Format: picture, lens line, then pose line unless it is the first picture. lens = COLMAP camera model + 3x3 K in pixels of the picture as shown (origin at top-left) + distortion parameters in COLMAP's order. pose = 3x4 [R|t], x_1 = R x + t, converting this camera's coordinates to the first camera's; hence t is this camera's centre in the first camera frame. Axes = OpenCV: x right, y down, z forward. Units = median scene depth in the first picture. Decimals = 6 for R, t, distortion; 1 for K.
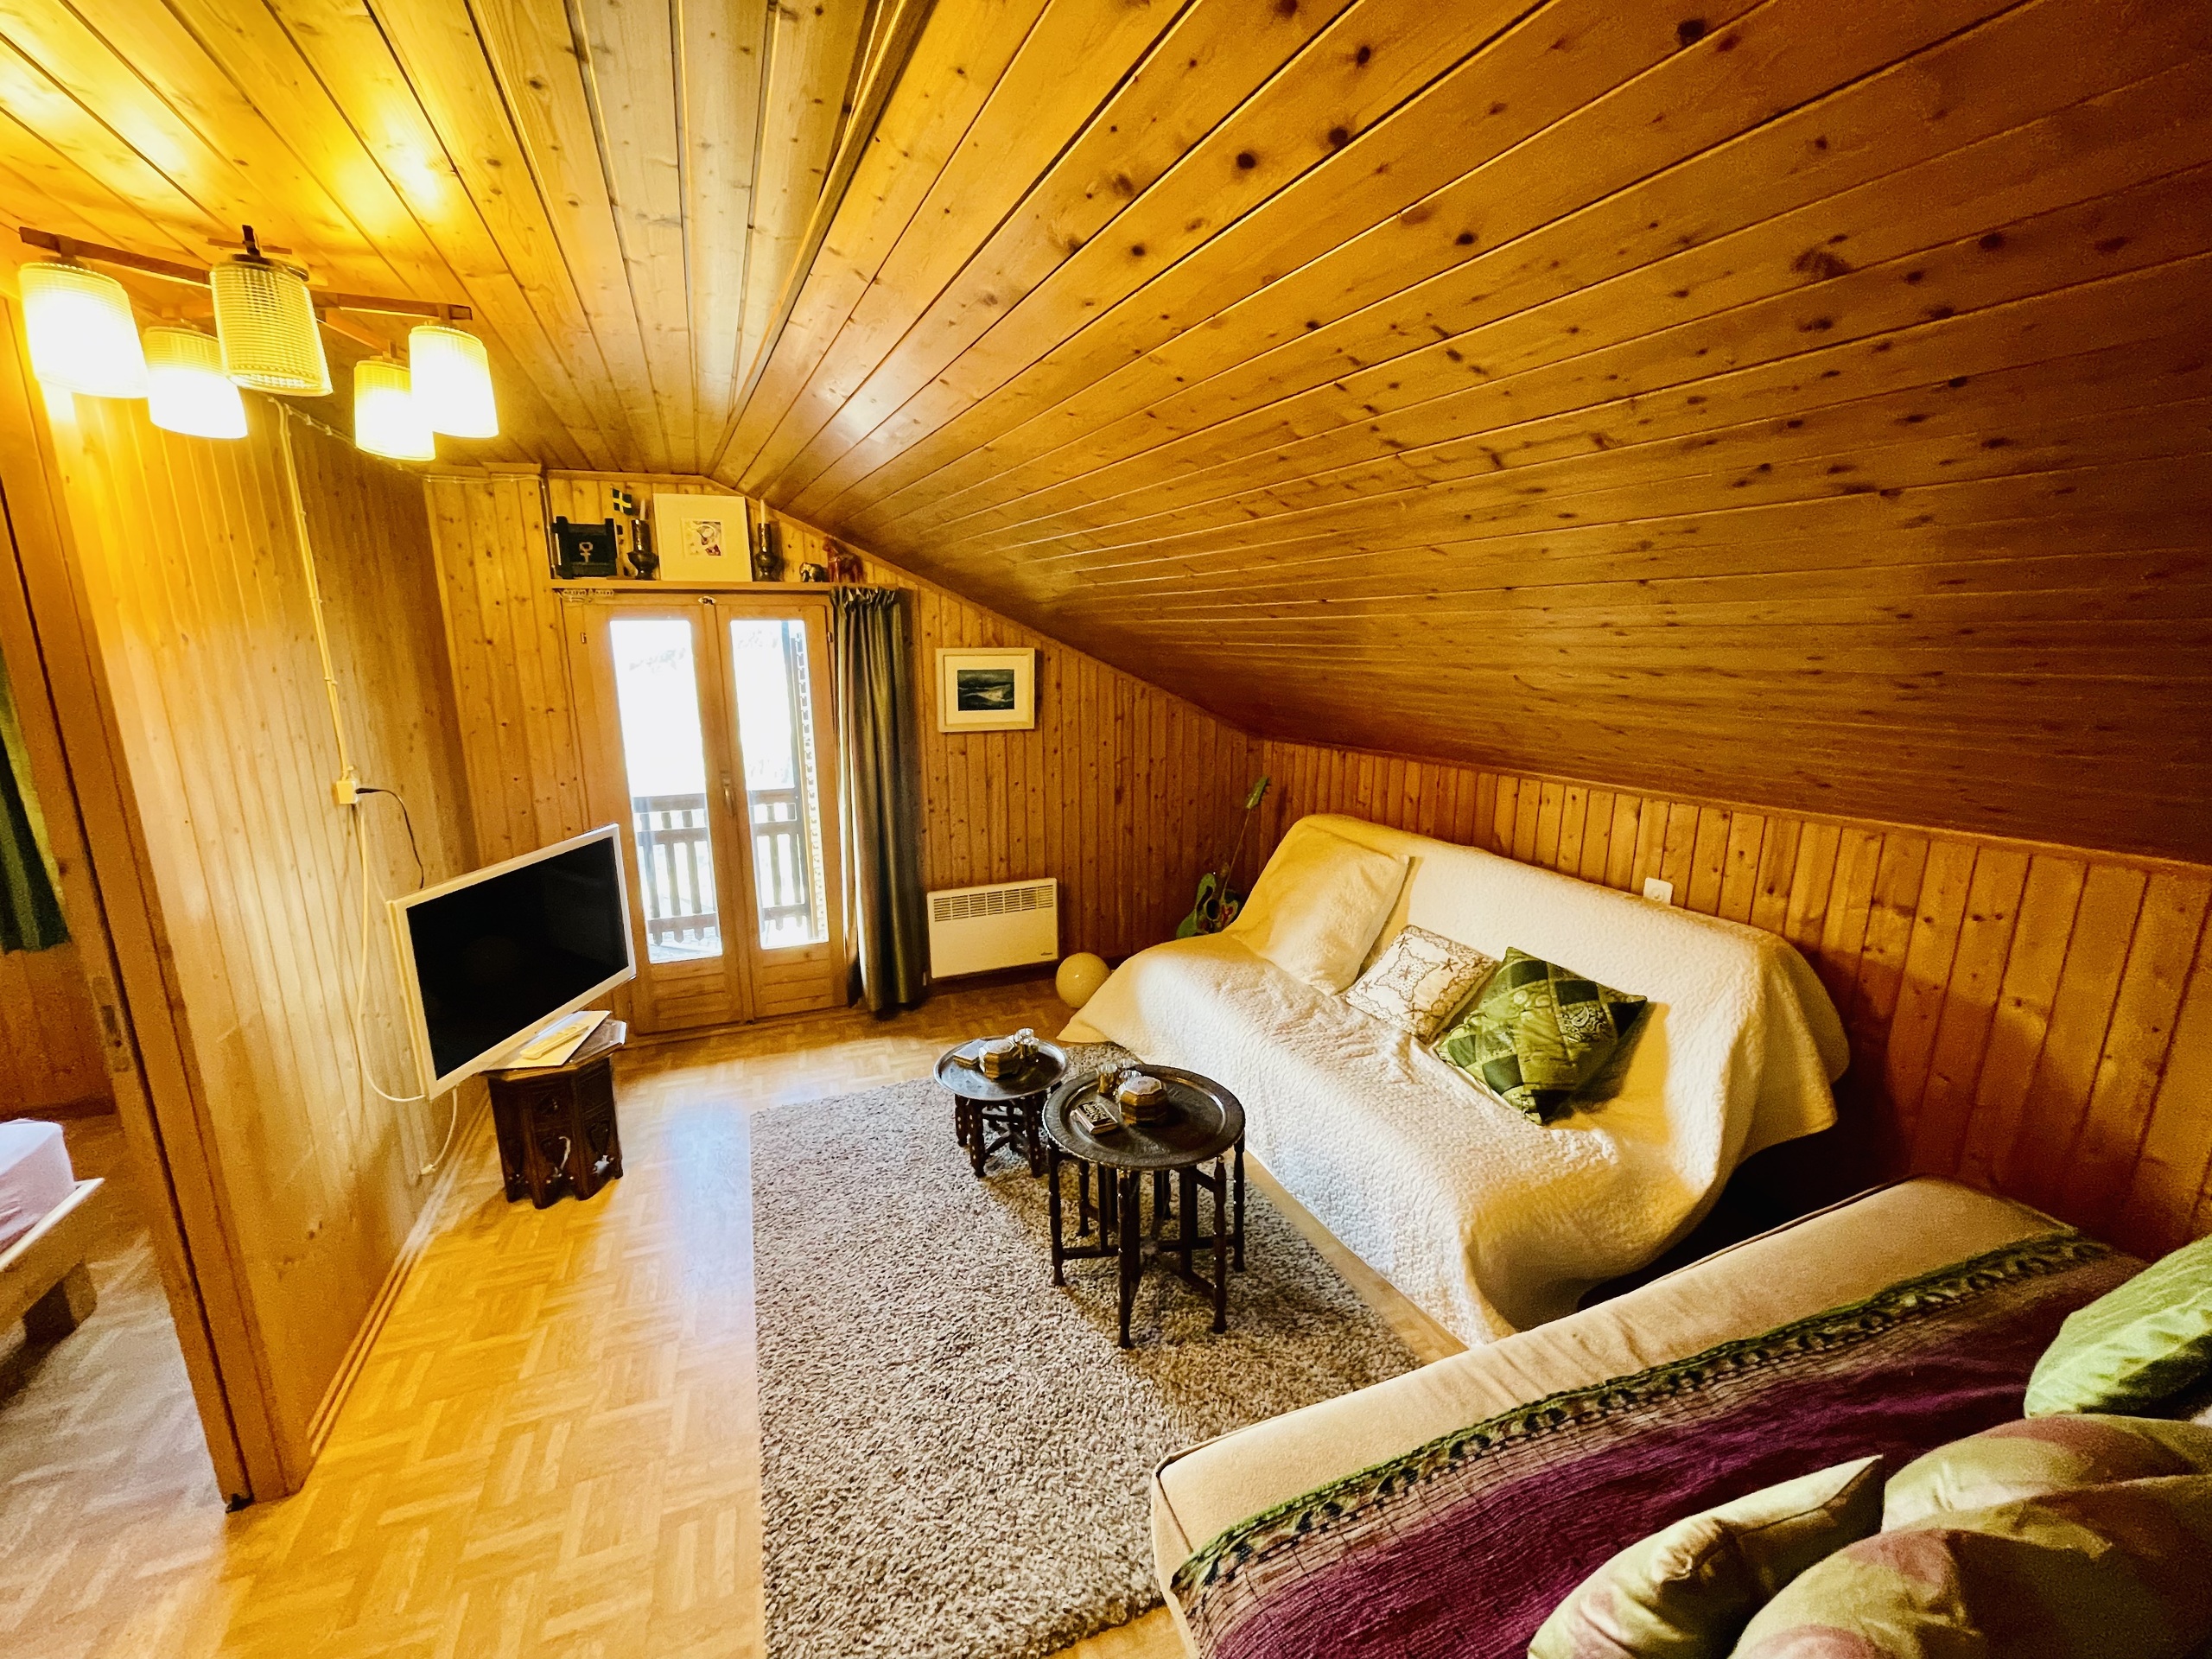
lens RADIAL K [[880.7, 0, 1089.2], [0, 880.7, 836.3], [0, 0, 1]] dist [-0.005367, 0.000233]
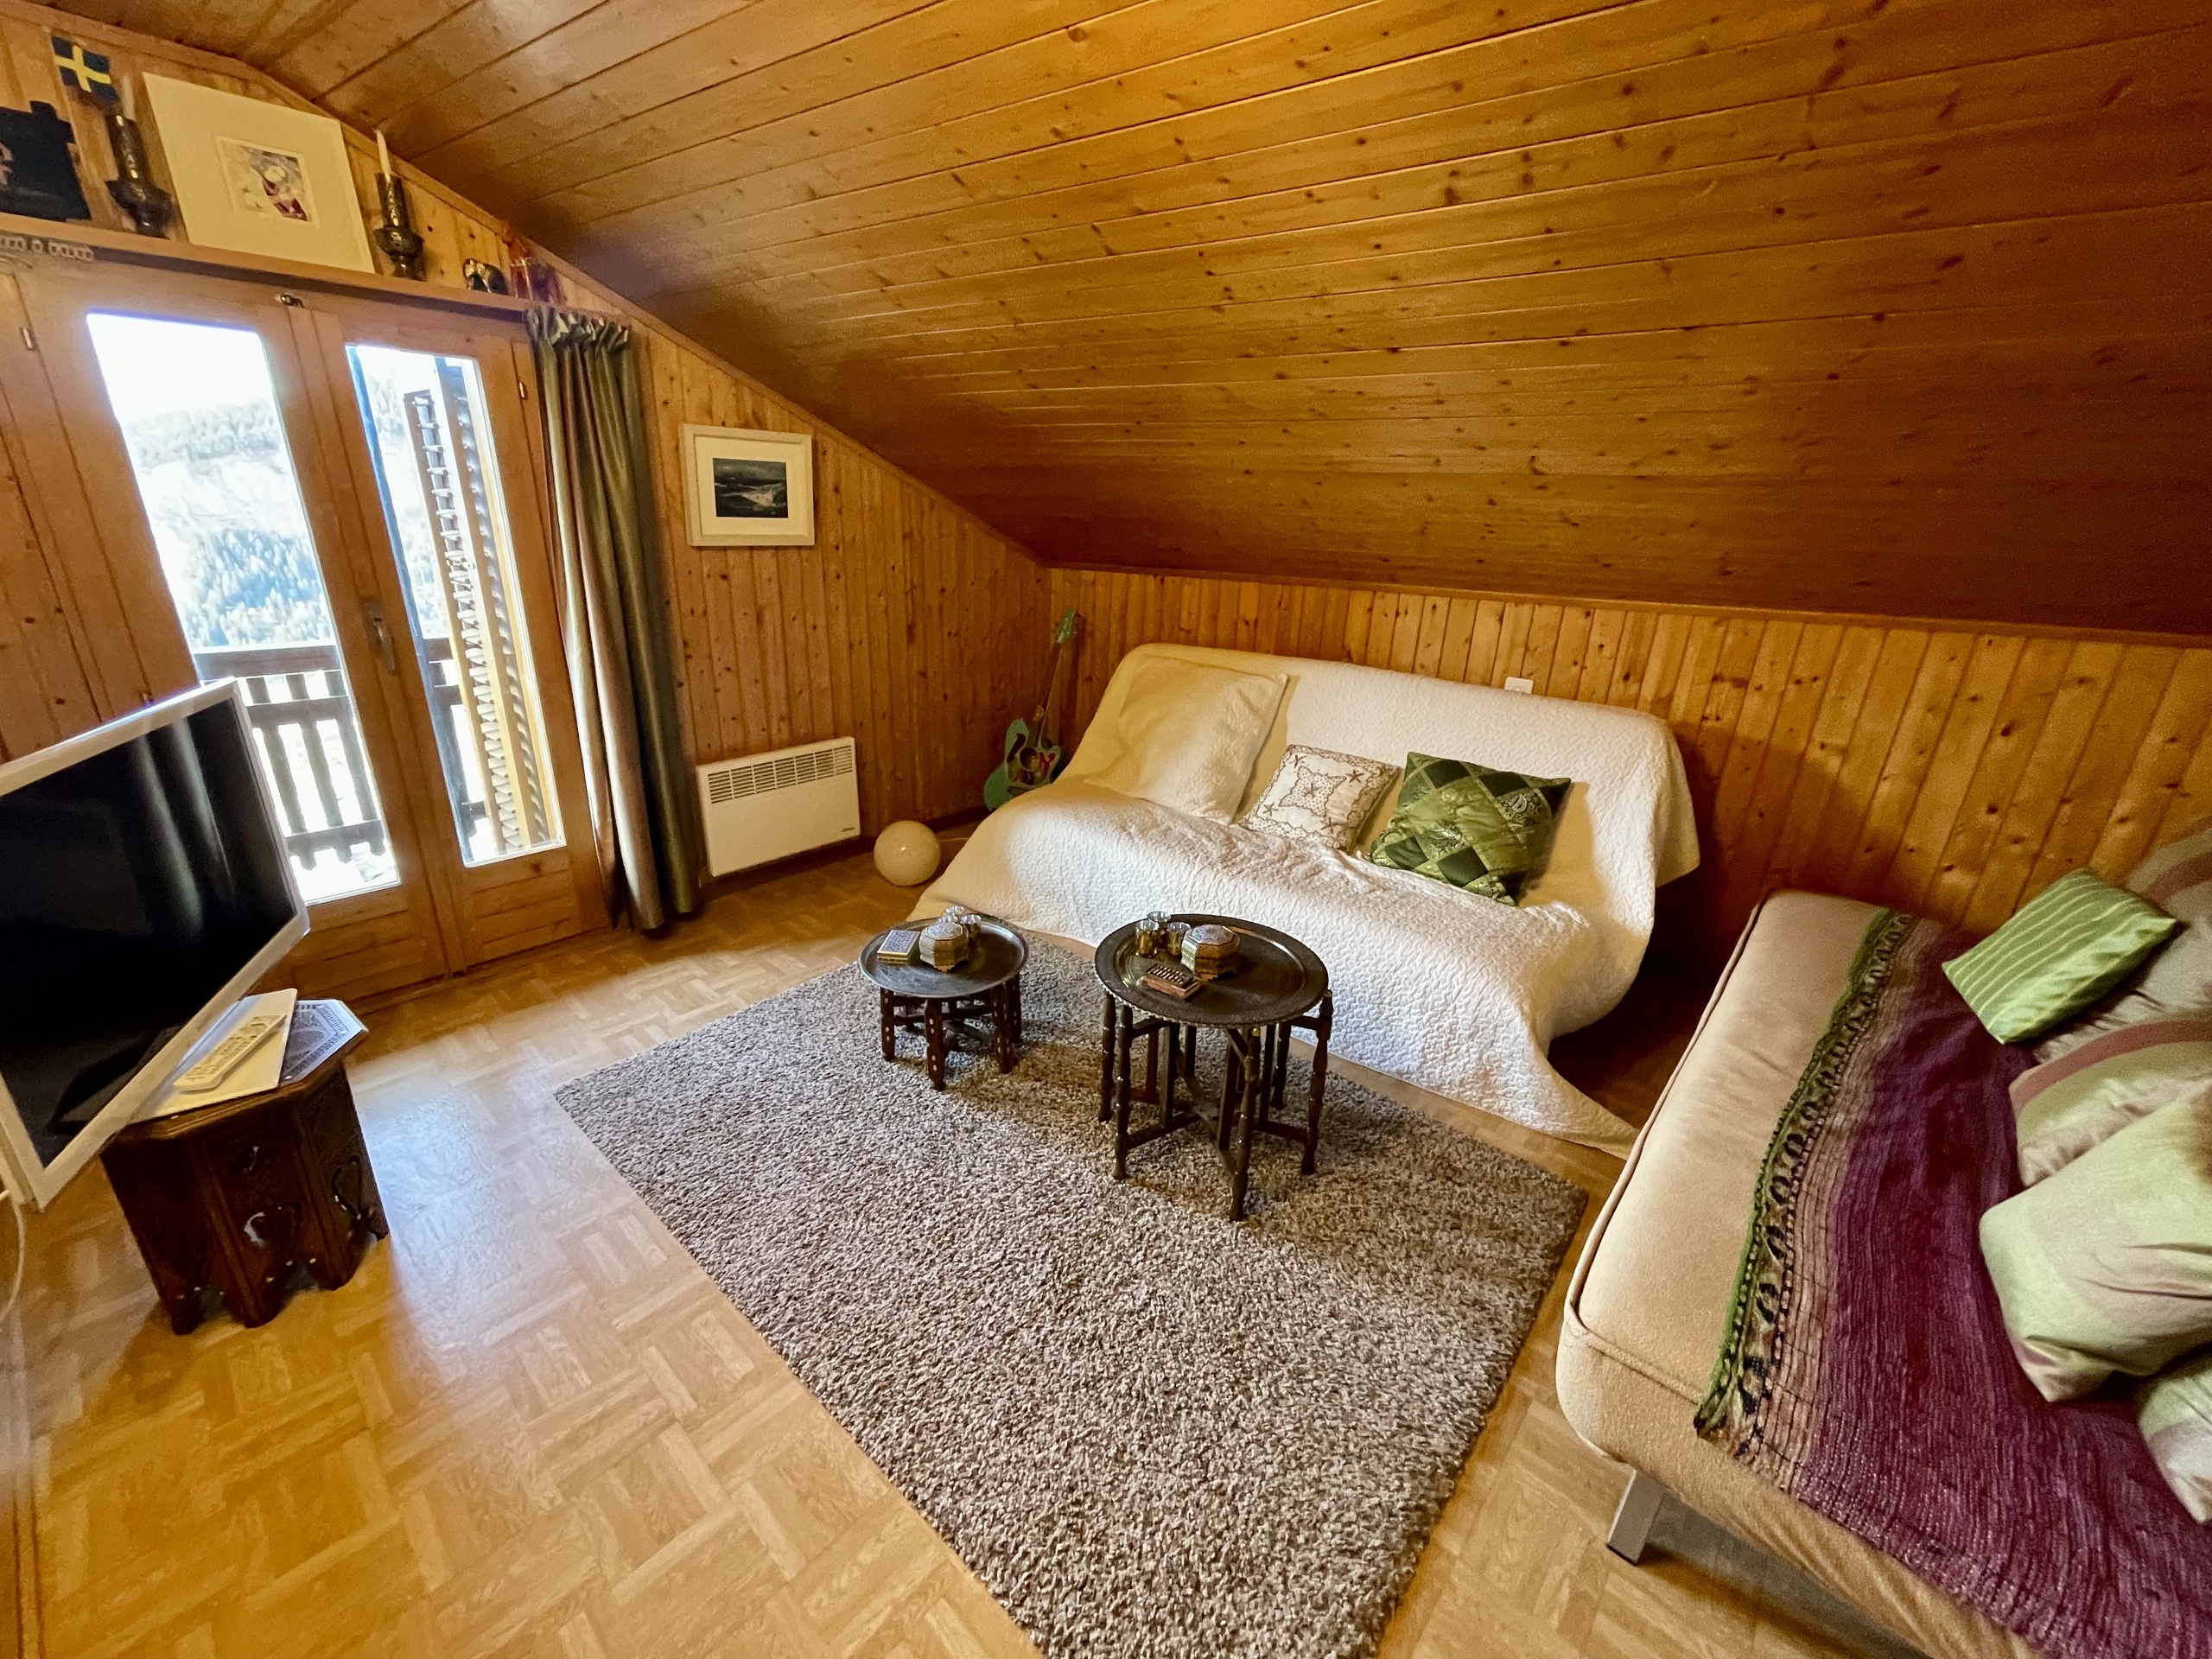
lens RADIAL K [[880.7, 0, 1070.1], [0, 880.7, 838.0], [0, 0, 1]] dist [-0.005367, 0.000233]
pose [[0.888777, -0.126332, 0.440585, -0.350378], [0.062767, 0.985755, 0.156035, 0.038429], [-0.454021, -0.111026, 0.884047, 0.255744]]
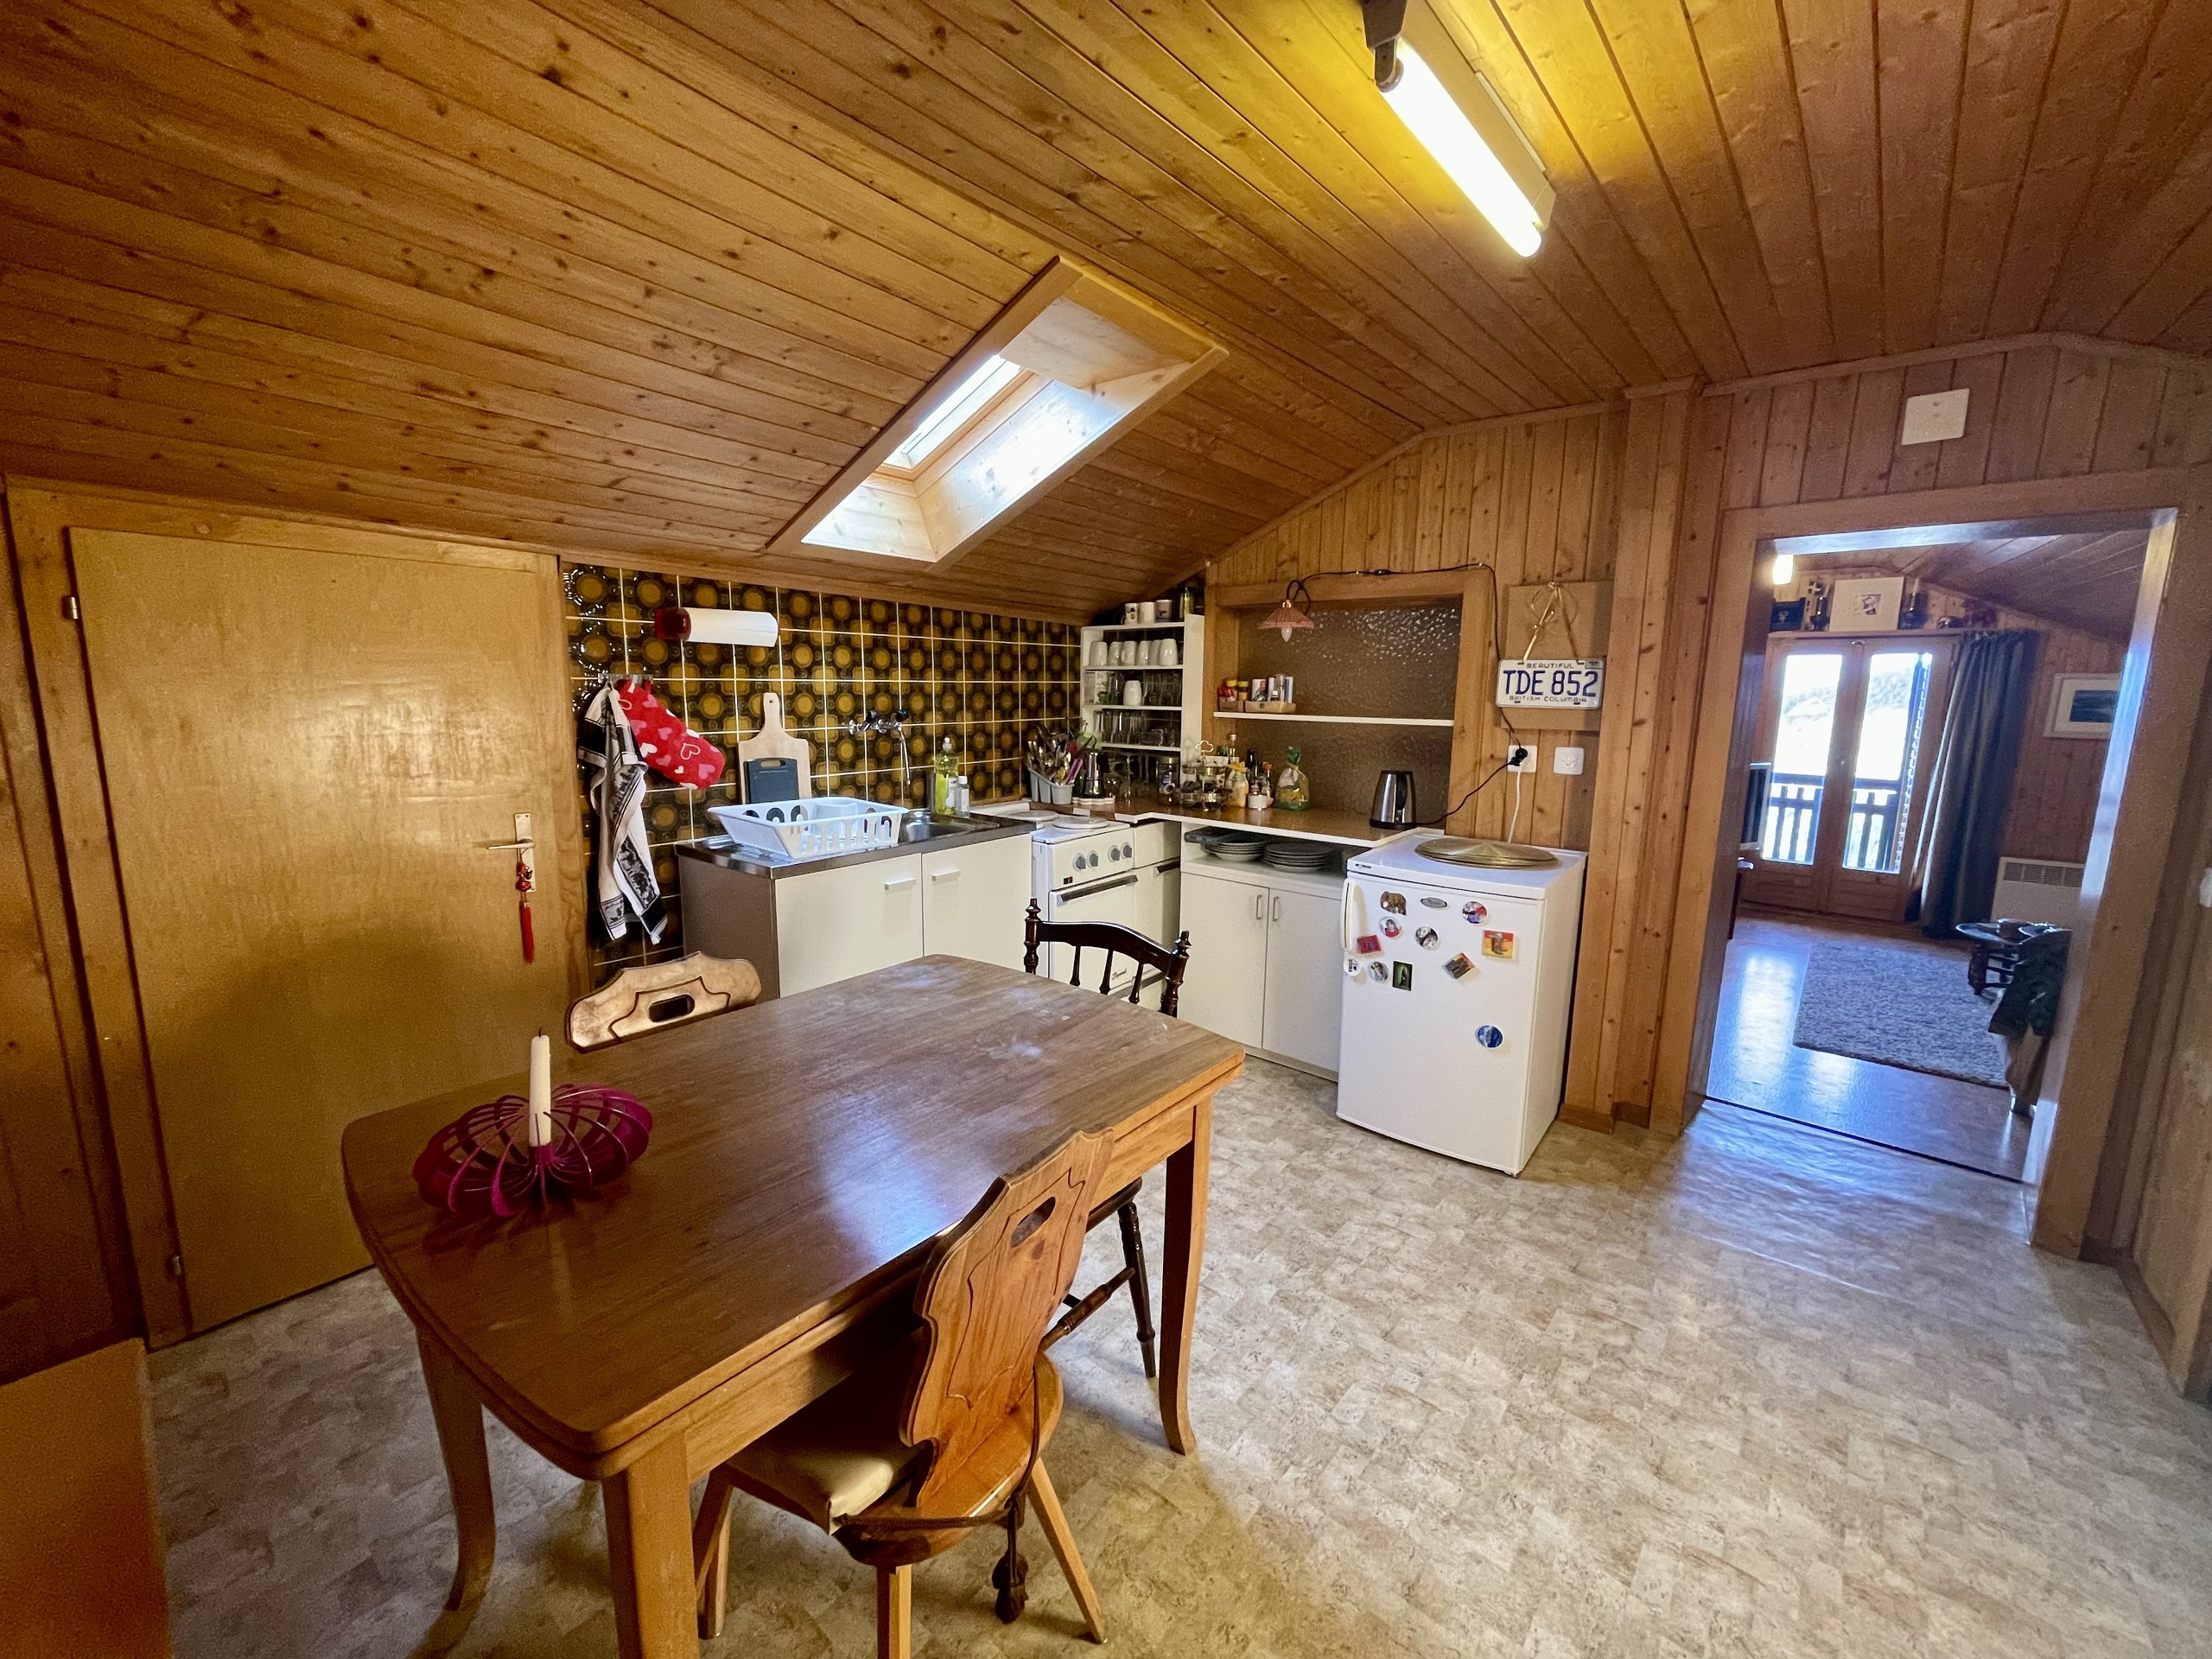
lens RADIAL K [[880.7, 0, 1107.8], [0, 880.7, 834.5], [0, 0, 1]] dist [-0.005367, 0.000233]
pose [[0.472843, 0.155893, -0.867246, 0.466165], [-0.204811, 0.976713, 0.063903, 0.325873], [0.857013, 0.147406, 0.493761, -1.180925]]
